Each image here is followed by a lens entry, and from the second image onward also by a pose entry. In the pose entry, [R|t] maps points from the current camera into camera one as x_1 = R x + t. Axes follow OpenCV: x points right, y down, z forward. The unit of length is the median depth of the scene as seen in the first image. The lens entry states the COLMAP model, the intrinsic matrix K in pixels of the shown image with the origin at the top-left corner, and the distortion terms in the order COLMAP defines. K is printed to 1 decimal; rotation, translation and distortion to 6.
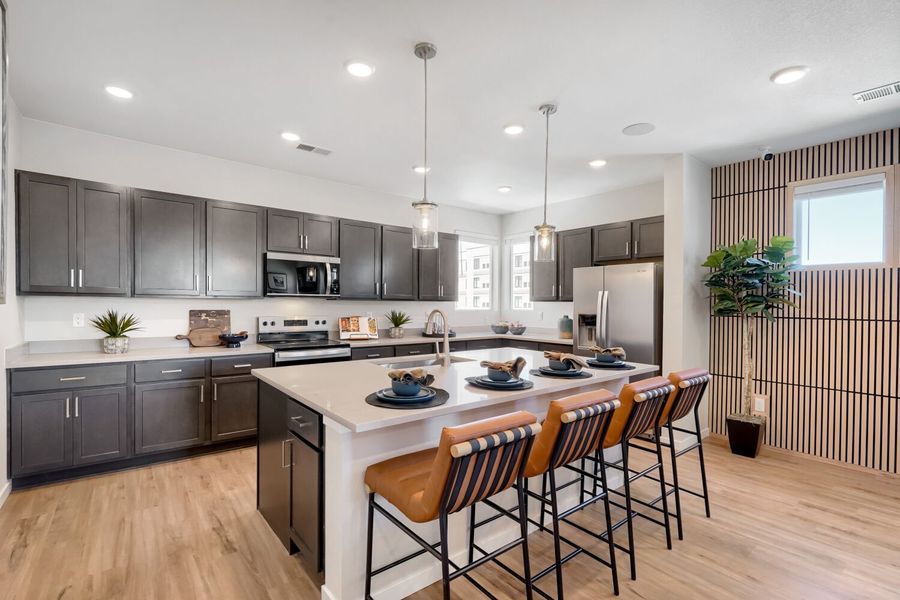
lens RADIAL K [[403.8, 0, 462.9], [0, 403.8, 301.3], [0, 0, 1]] dist [0.016970, -0.002269]
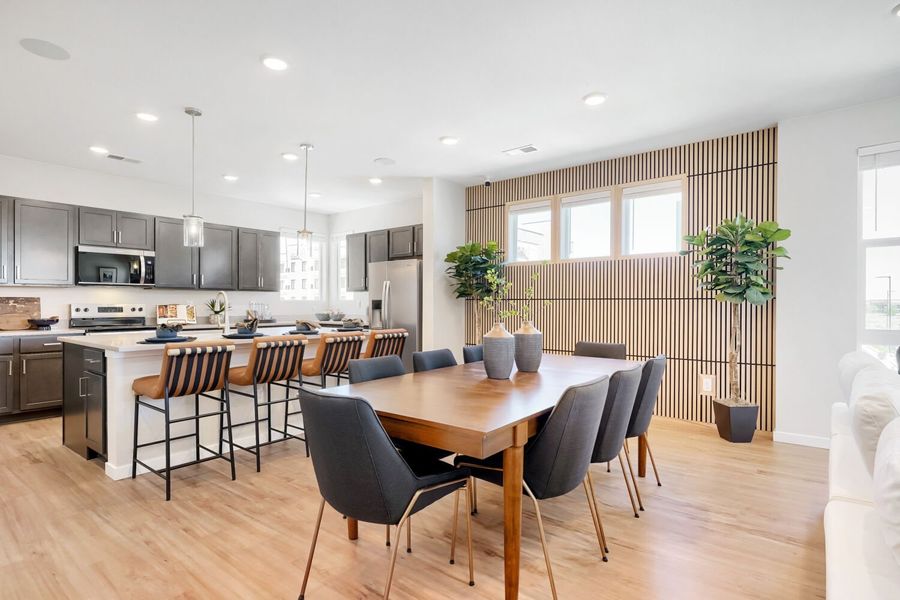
lens RADIAL K [[448.5, 0, 440.5], [0, 448.5, 297.7], [0, 0, 1]] dist [0.025860, 0.001318]
pose [[0.982040, -0.007451, 0.188528, 0.273964], [0.008950, 0.999935, -0.007097, 0.042813], [-0.188463, 0.008657, 0.982042, -0.448941]]
